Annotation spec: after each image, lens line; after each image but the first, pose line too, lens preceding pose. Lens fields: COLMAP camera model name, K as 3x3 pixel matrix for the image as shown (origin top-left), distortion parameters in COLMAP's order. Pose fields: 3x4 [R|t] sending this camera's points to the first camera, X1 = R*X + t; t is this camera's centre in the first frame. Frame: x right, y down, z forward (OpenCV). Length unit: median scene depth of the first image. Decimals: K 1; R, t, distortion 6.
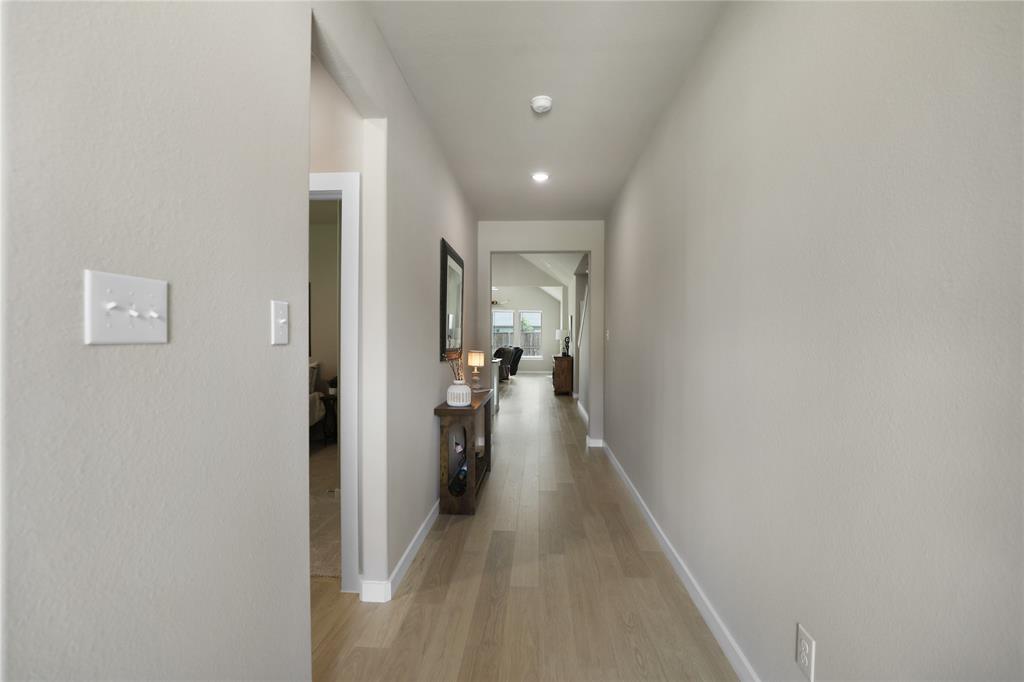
lens RADIAL K [[467.9, 0, 511.3], [0, 467.9, 340.0], [0, 0, 1]] dist [-0.024198, 0.000778]
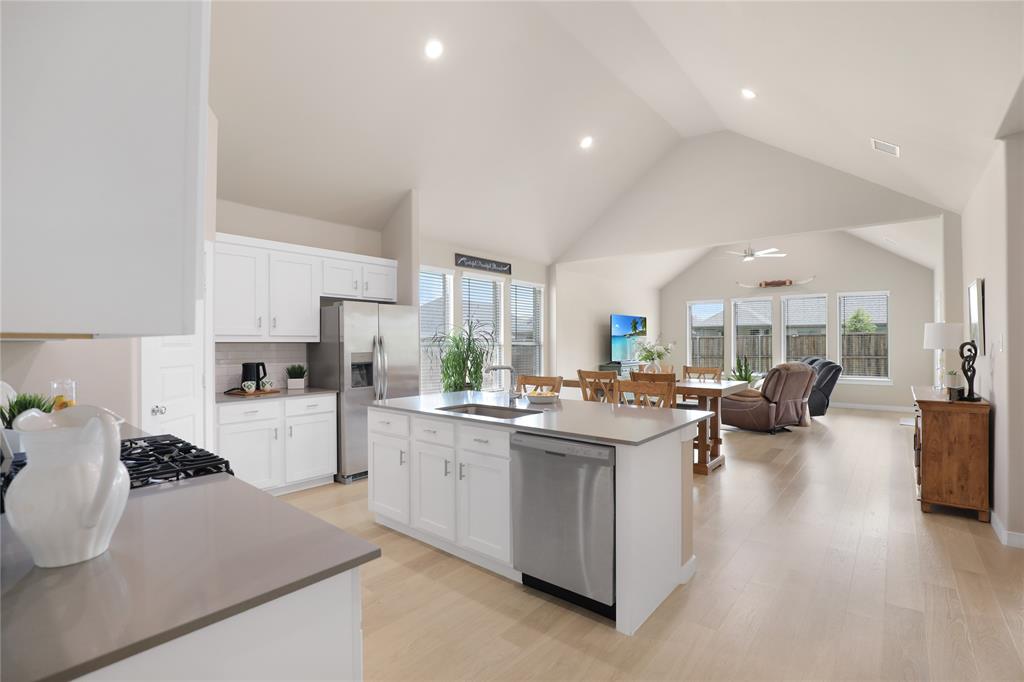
lens RADIAL K [[467.9, 0, 507.9], [0, 467.9, 340.6], [0, 0, 1]] dist [-0.024198, 0.000778]
pose [[0.800703, -0.008680, -0.598999, 0.044311], [0.003326, 0.999944, -0.010044, -0.004664], [0.599052, 0.006050, 0.800687, 0.465500]]
